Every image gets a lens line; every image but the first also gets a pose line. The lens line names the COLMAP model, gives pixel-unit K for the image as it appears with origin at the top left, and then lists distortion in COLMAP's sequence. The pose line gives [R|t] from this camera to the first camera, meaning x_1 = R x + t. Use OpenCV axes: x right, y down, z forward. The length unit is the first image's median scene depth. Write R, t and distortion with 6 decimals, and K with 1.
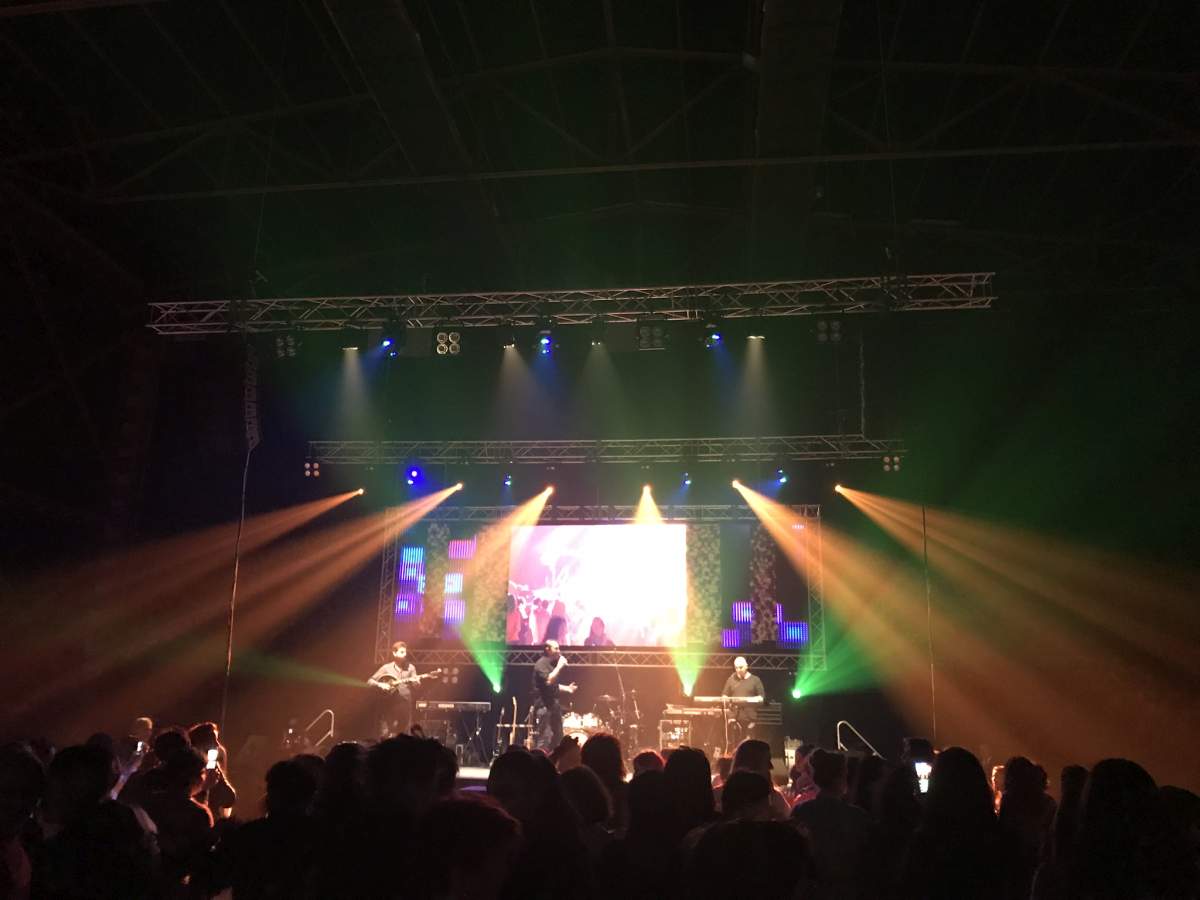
lens RADIAL K [[974.4, 0, 603.6], [0, 974.4, 425.5], [0, 0, 1]] dist [0.075110, -0.186568]
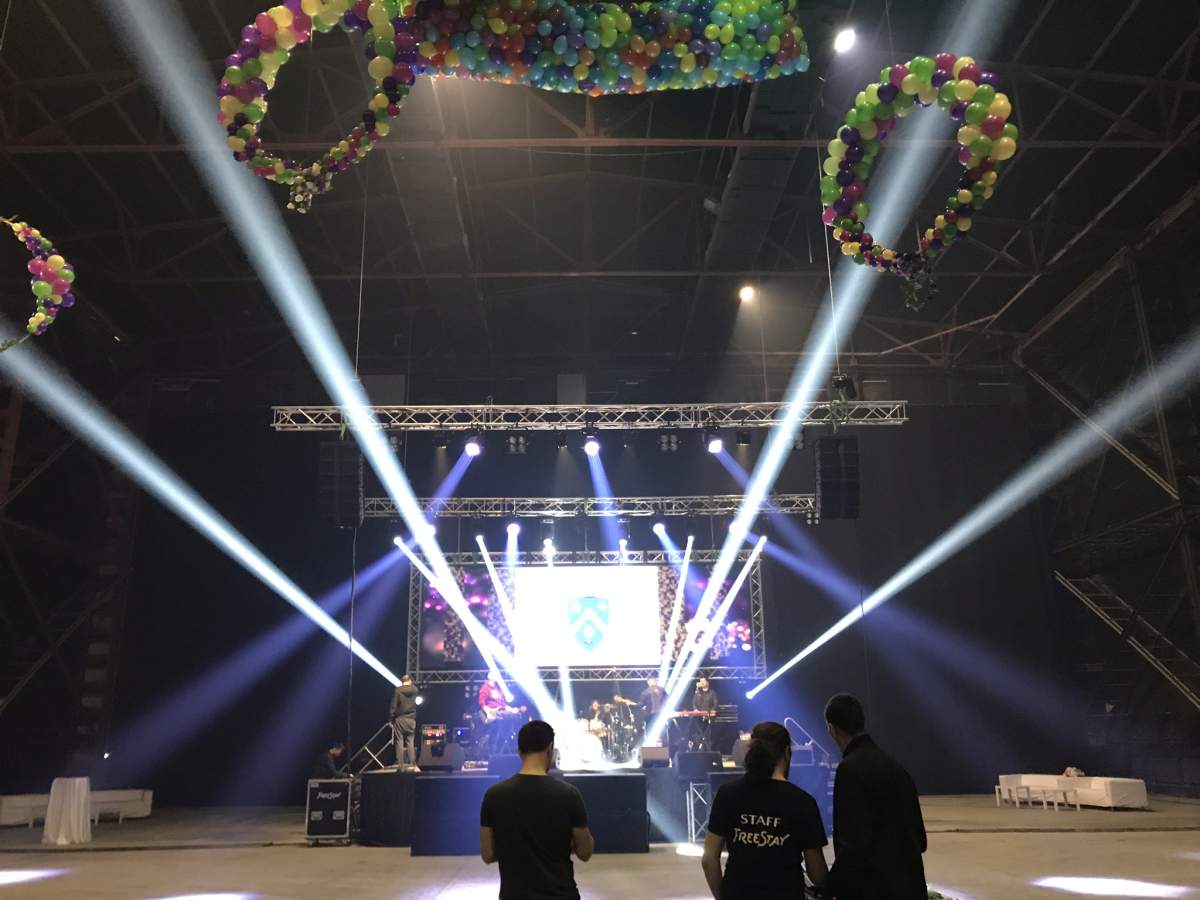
lens RADIAL K [[974.4, 0, 603.6], [0, 974.4, 425.5], [0, 0, 1]] dist [0.075110, -0.186568]
pose [[0.989329, 0.008905, 0.145428, -0.173473], [-0.008822, 0.999960, -0.001218, -0.080470], [-0.145433, -0.000078, 0.989368, -0.247634]]
